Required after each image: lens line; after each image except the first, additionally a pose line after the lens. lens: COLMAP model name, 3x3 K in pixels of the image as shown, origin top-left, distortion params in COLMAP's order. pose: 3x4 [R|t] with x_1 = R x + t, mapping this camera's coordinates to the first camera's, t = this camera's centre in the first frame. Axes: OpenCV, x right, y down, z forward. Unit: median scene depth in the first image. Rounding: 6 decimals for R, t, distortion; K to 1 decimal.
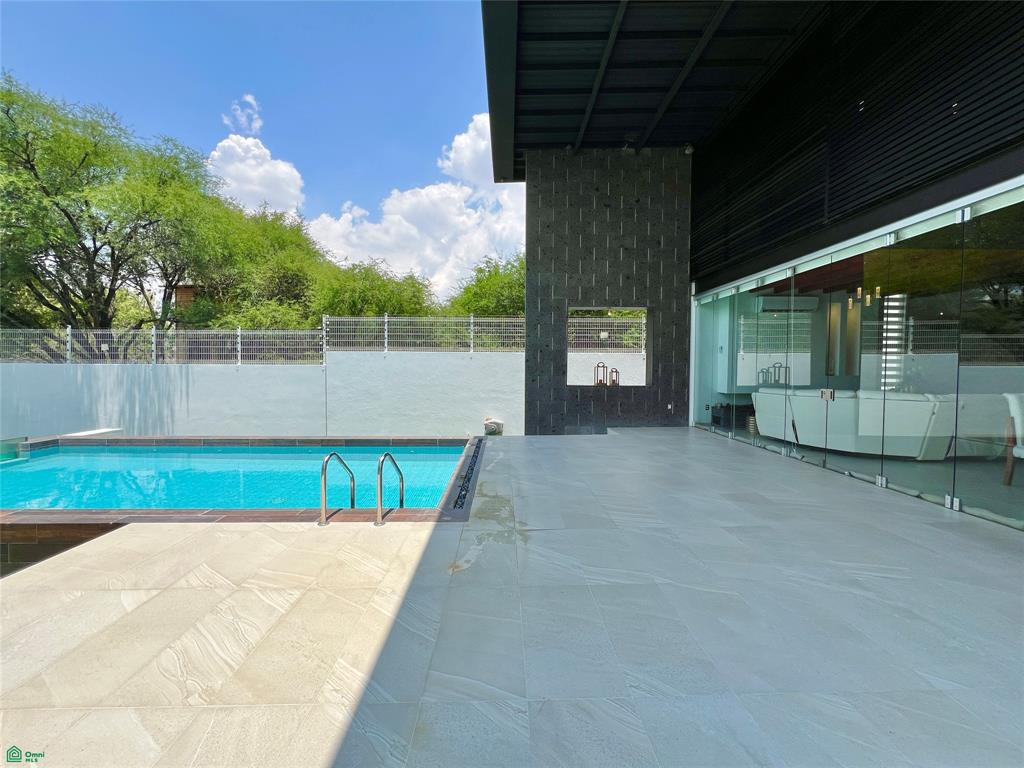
lens RADIAL K [[410.5, 0, 512.3], [0, 410.5, 380.7], [0, 0, 1]] dist [-0.001364, 0.000378]
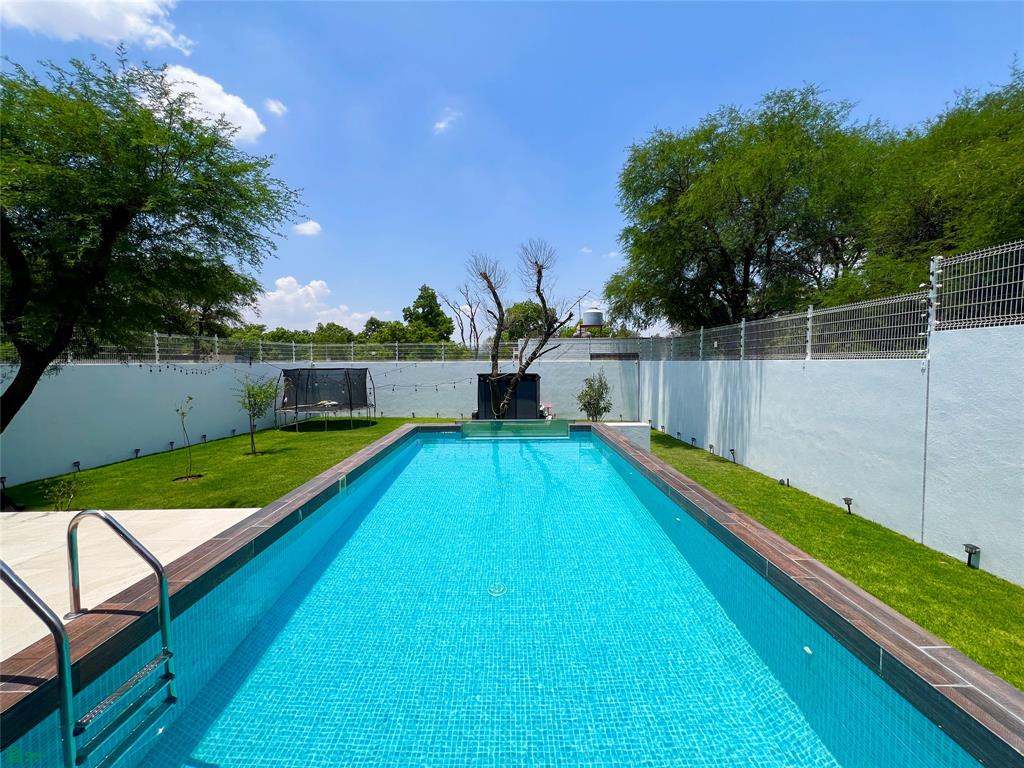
lens RADIAL K [[410.5, 0, 512.3], [0, 410.5, 380.7], [0, 0, 1]] dist [-0.001364, 0.000378]
pose [[-0.016304, 0.039930, -0.999069, 0.060695], [-0.027582, 0.998804, 0.040369, -0.023673], [0.999487, 0.028215, -0.015183, 0.658938]]
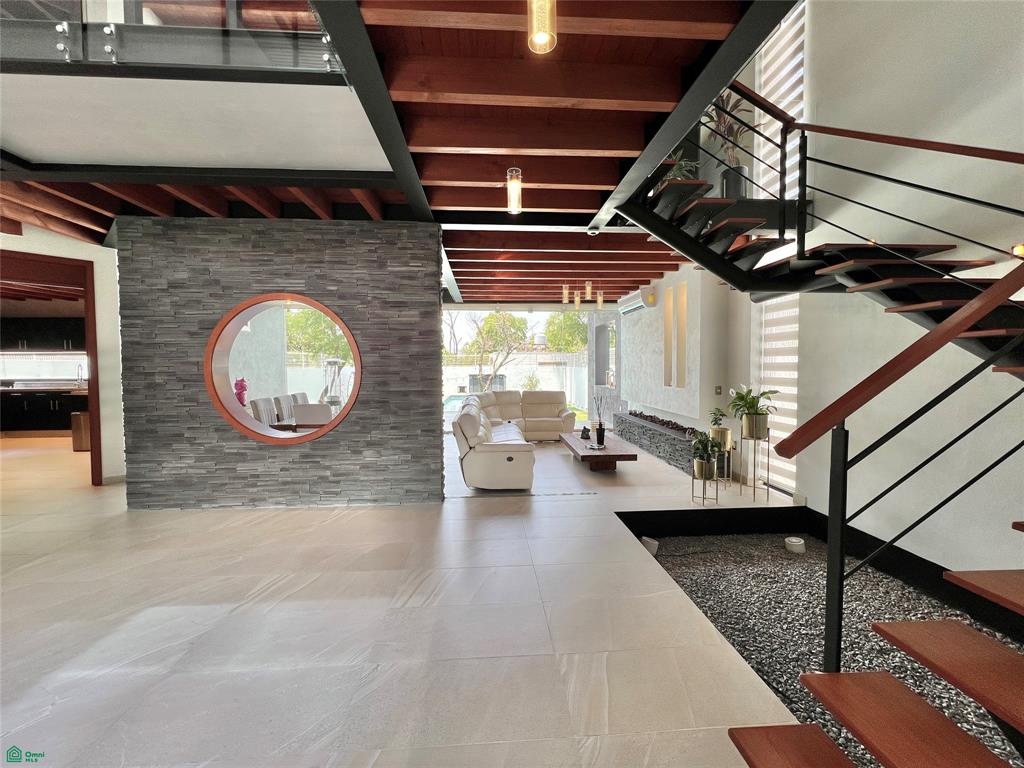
lens RADIAL K [[410.5, 0, 512.3], [0, 410.5, 380.7], [0, 0, 1]] dist [-0.001364, 0.000378]
pose [[0.043474, 0.032767, -0.998517, 1.464225], [-0.029267, 0.999075, 0.031511, -0.037096], [0.998626, 0.027854, 0.044392, 0.666583]]
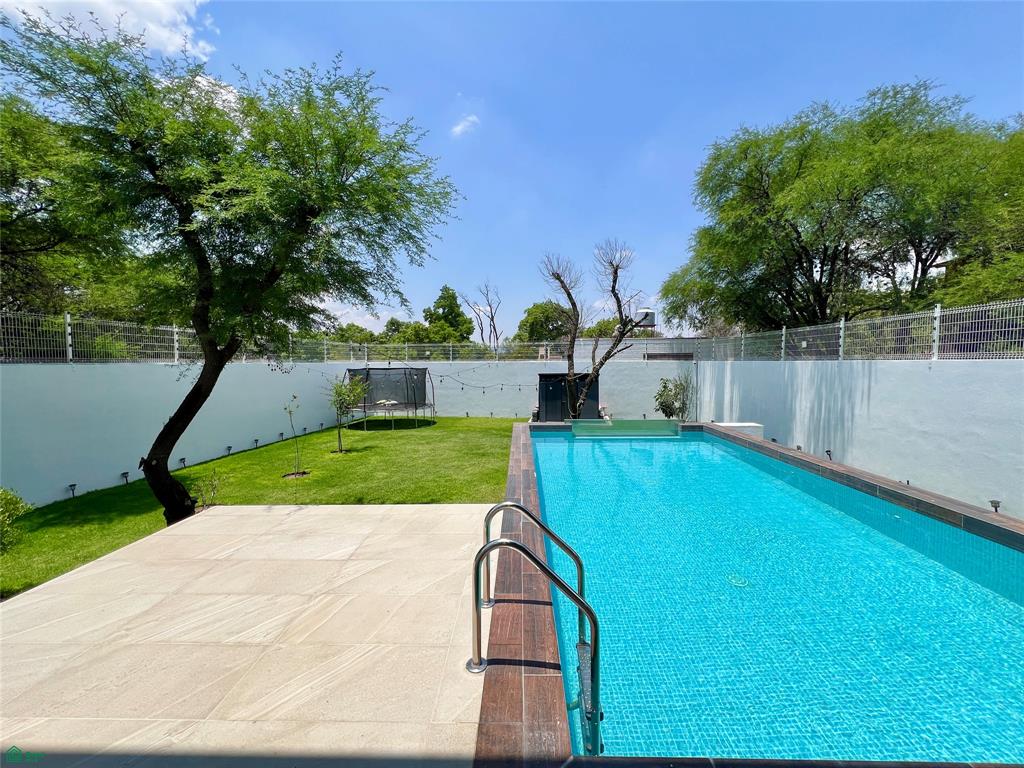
lens RADIAL K [[410.5, 0, 512.3], [0, 410.5, 380.7], [0, 0, 1]] dist [-0.001364, 0.000378]
pose [[-0.042865, 0.039249, -0.998310, 0.073404], [-0.028839, 0.998763, 0.040505, -0.015195], [0.998665, 0.030527, -0.041680, 0.416288]]
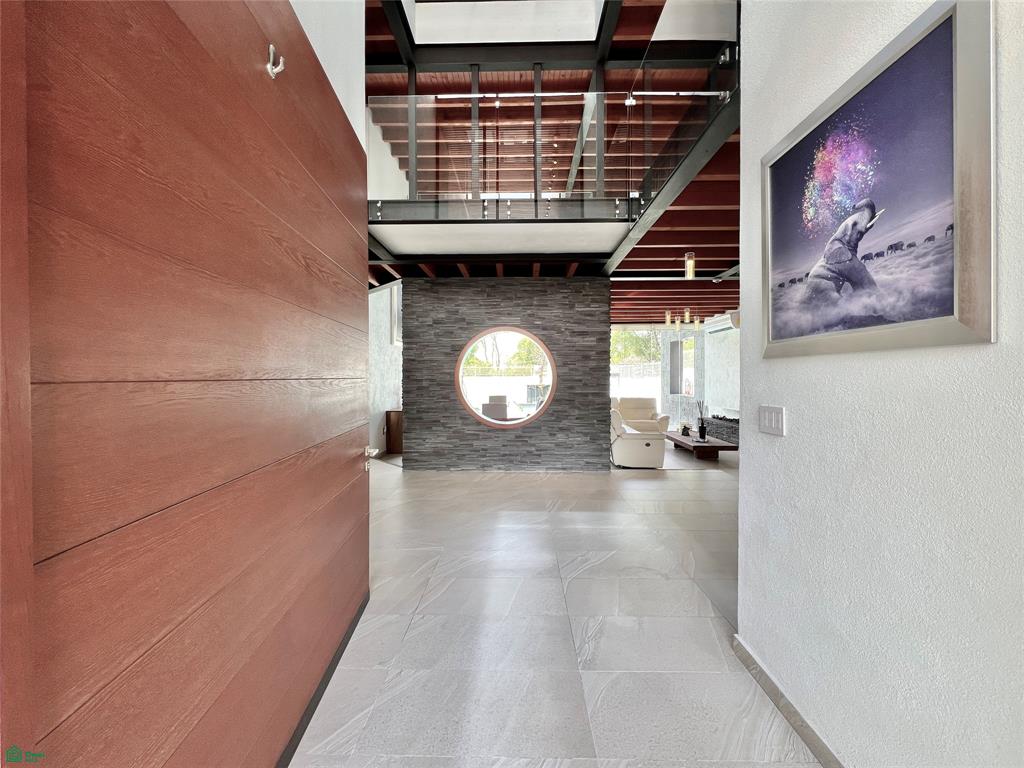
lens RADIAL K [[410.5, 0, 512.3], [0, 410.5, 380.7], [0, 0, 1]] dist [-0.001364, 0.000378]
pose [[-0.040373, 0.005972, -0.999167, 1.668838], [-0.032409, 0.999448, 0.007283, -0.028354], [0.998659, 0.032676, -0.040157, 0.474898]]
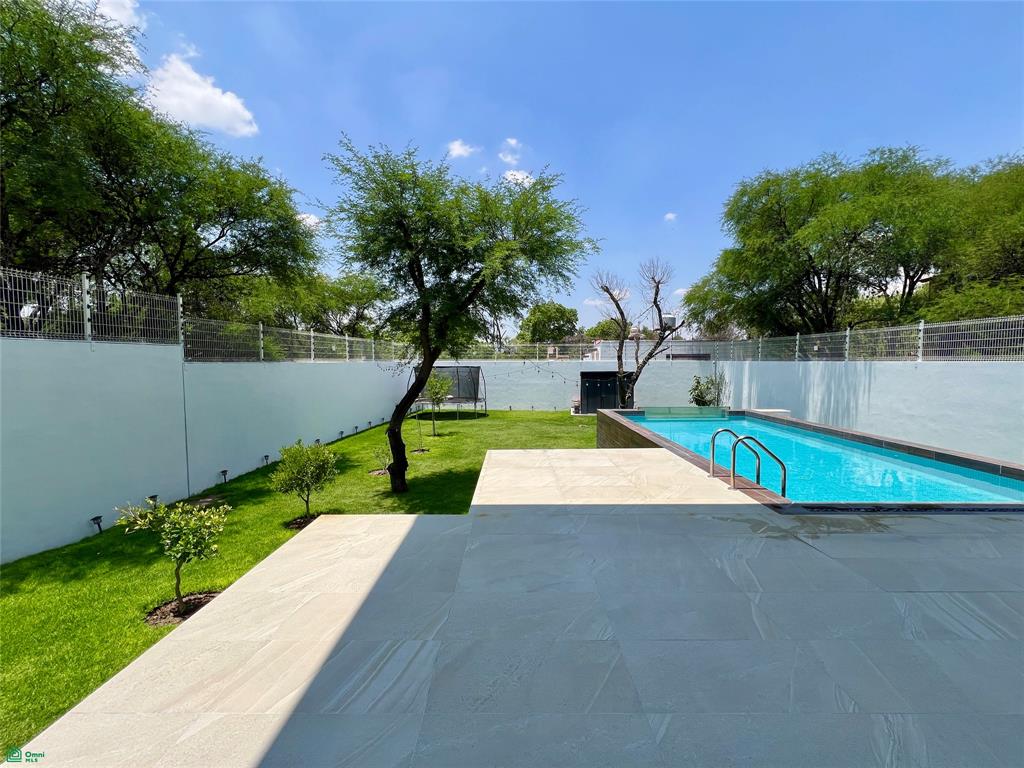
lens RADIAL K [[411.5, 0, 512.5], [0, 411.5, 381.1], [0, 0, 1]] dist [-0.000304, 0.000588]
pose [[-0.023140, 0.043127, -0.998802, 0.376464], [-0.031863, 0.998530, 0.043853, -0.008174], [0.999224, 0.032839, -0.021732, 0.131785]]
